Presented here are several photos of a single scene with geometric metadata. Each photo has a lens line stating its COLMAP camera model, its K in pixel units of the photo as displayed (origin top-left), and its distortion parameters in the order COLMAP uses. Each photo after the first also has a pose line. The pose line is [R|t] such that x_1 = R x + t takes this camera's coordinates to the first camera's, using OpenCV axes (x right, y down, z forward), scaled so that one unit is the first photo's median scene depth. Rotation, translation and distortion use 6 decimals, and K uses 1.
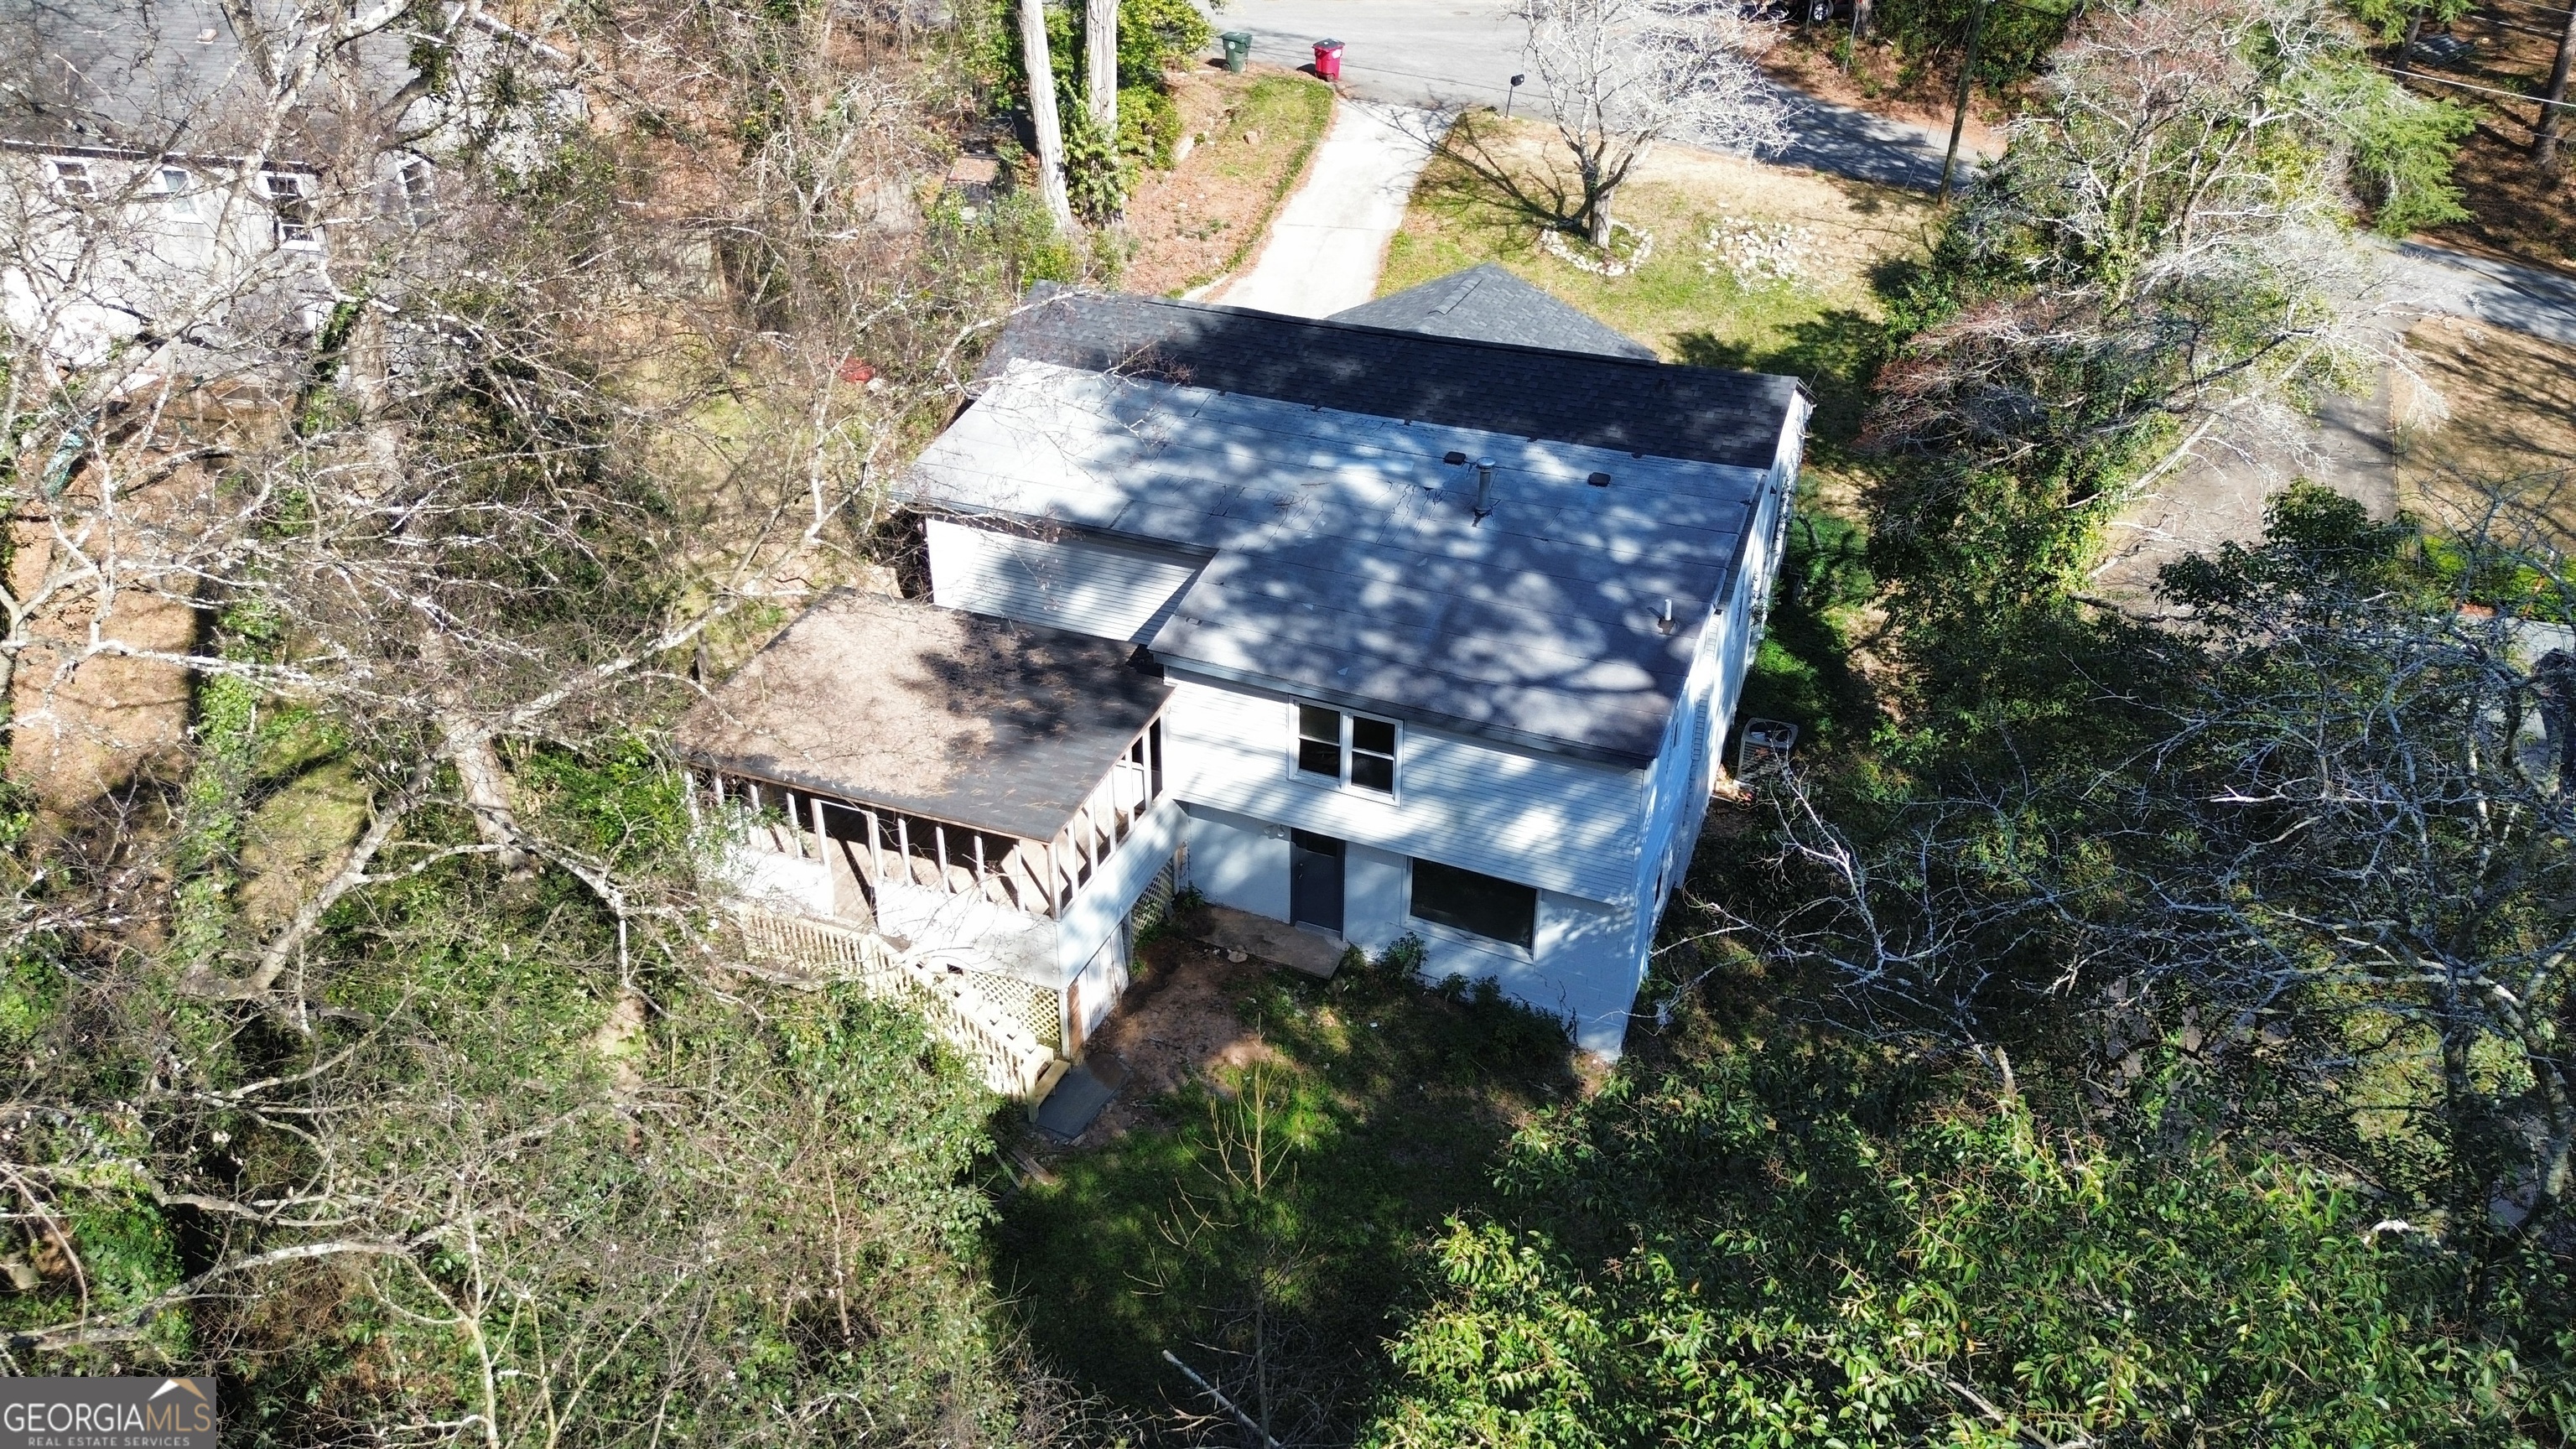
lens RADIAL K [[1807.2, 0, 1298.3], [0, 1807.2, 717.4], [0, 0, 1]] dist [0.082851, -0.108817]
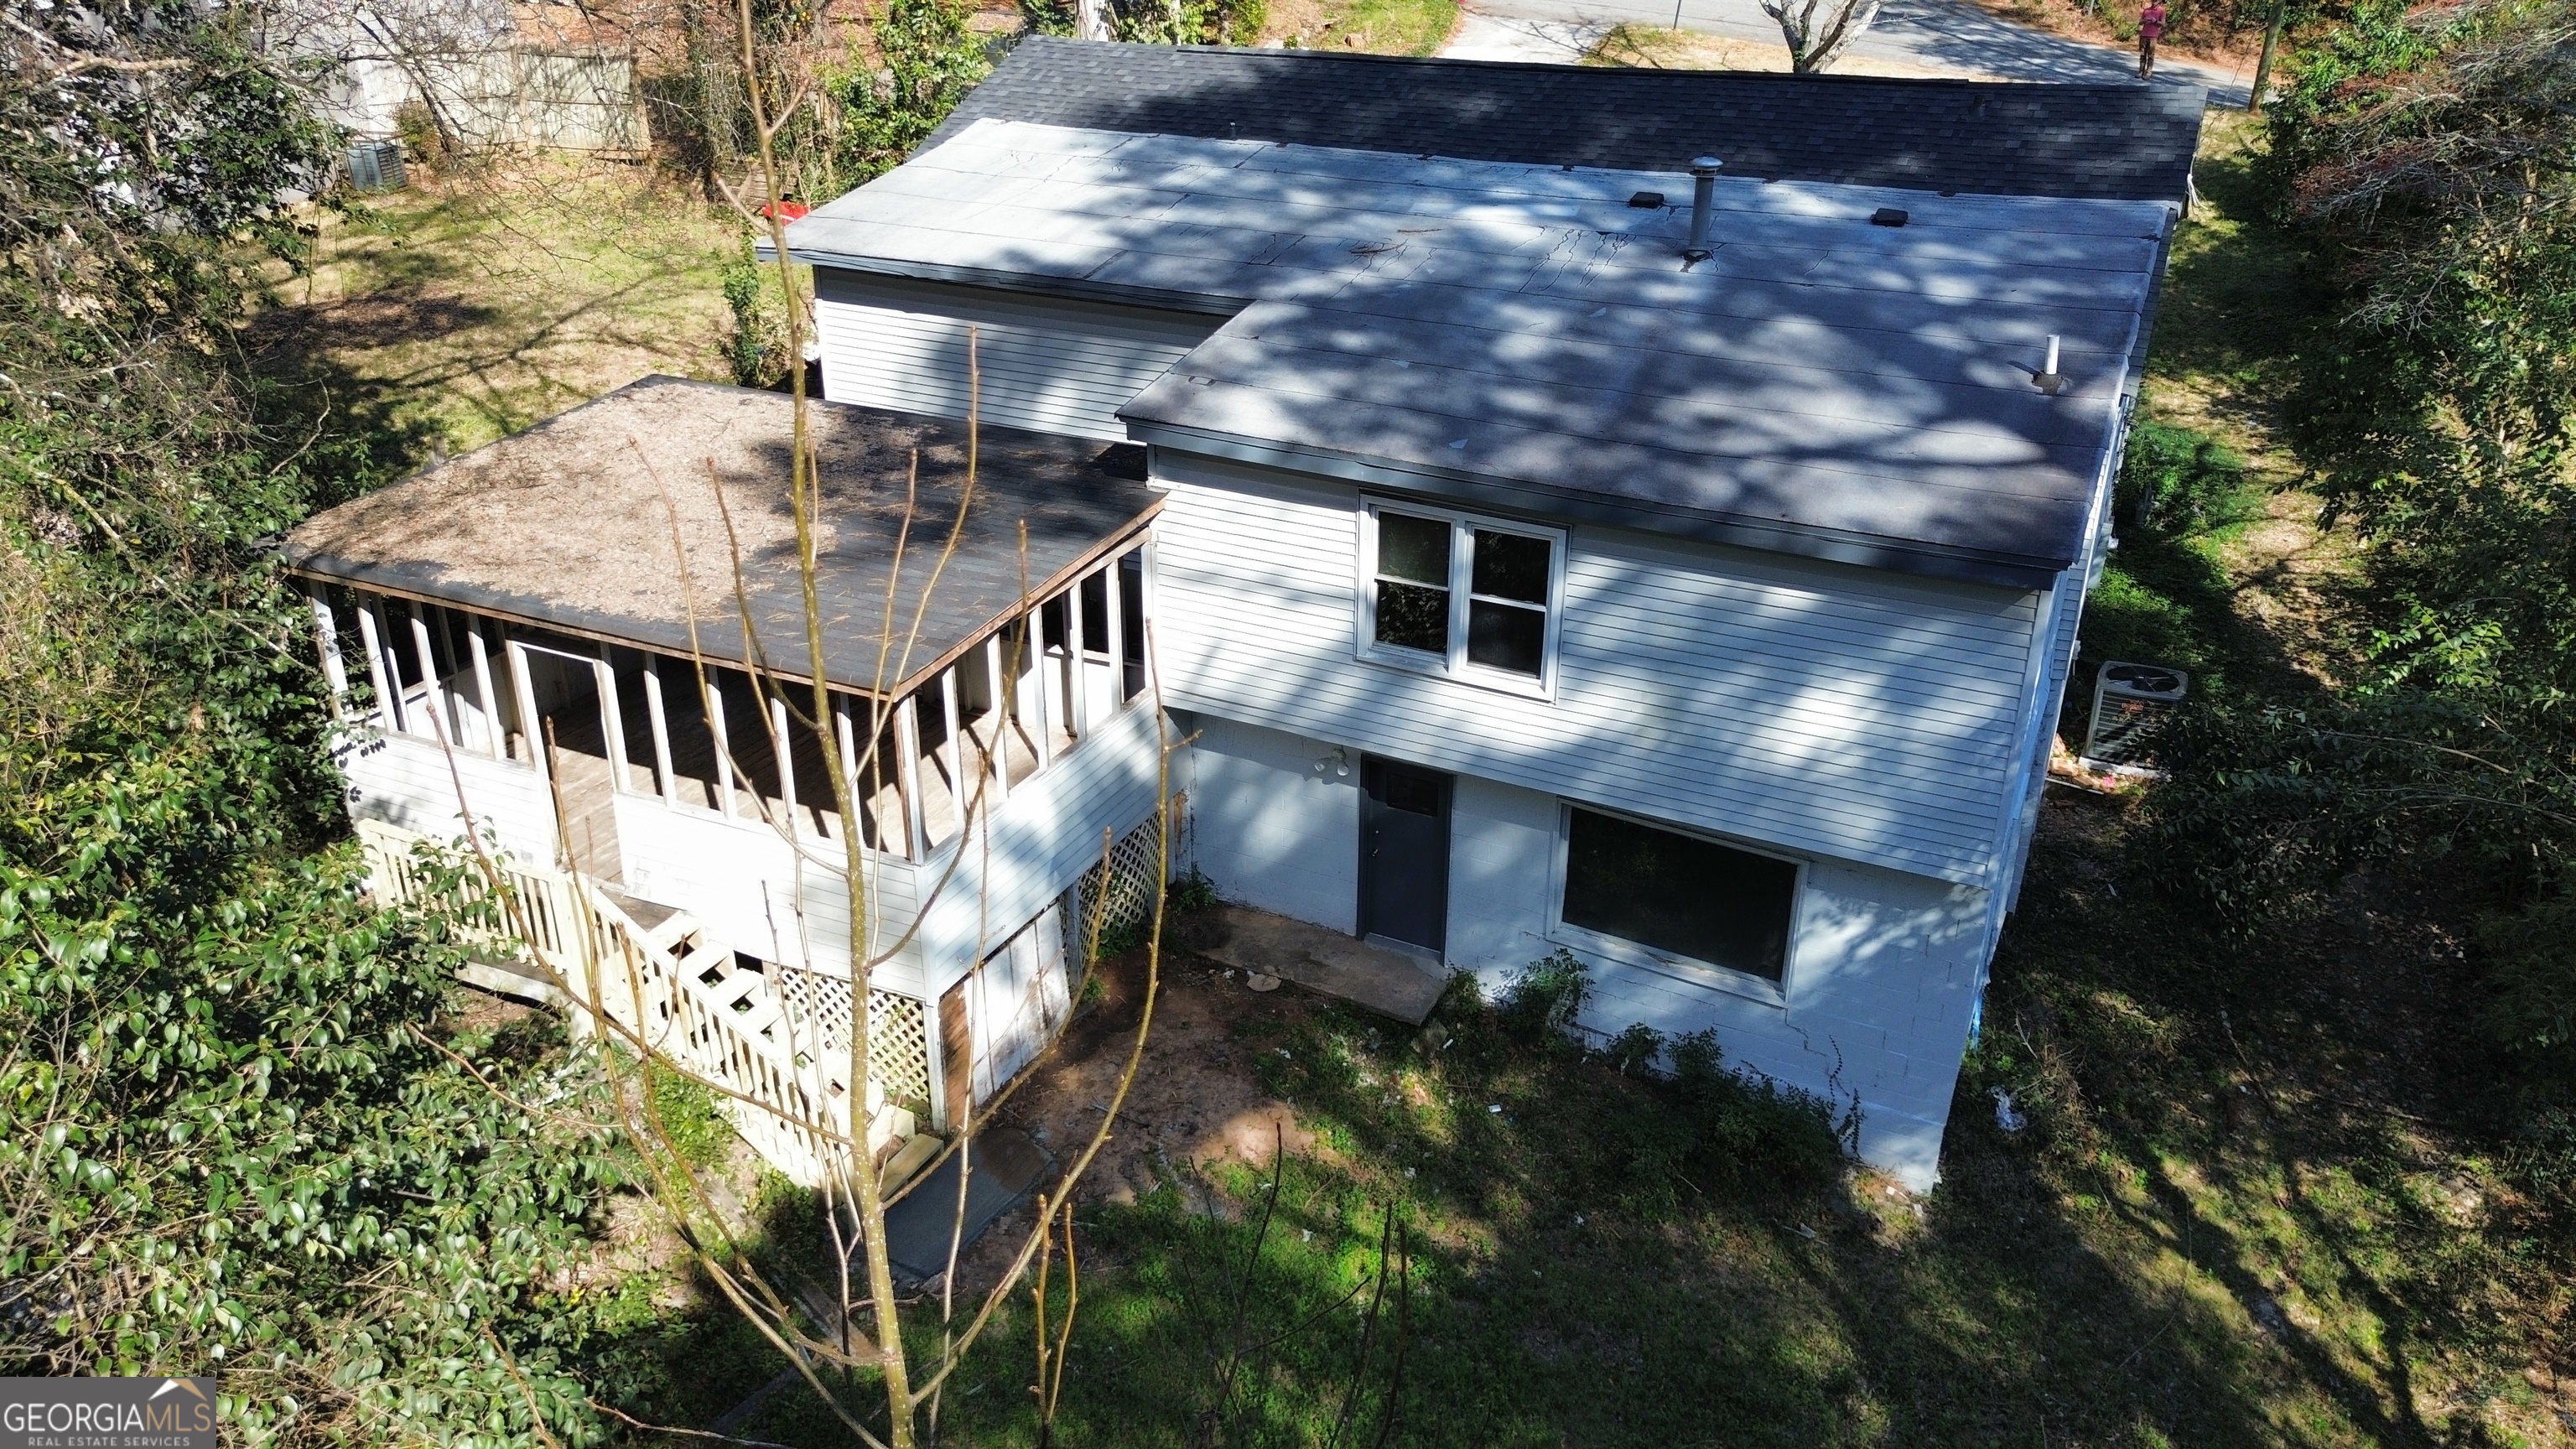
lens RADIAL K [[1724.9, 0, 1328.2], [0, 1724.9, 714.9], [0, 0, 1]] dist [0.040454, -0.000517]
pose [[0.998464, 0.031878, -0.045305, 0.009846], [-0.037249, 0.991690, -0.123136, 0.117677], [0.041003, 0.124635, 0.991355, 0.449973]]
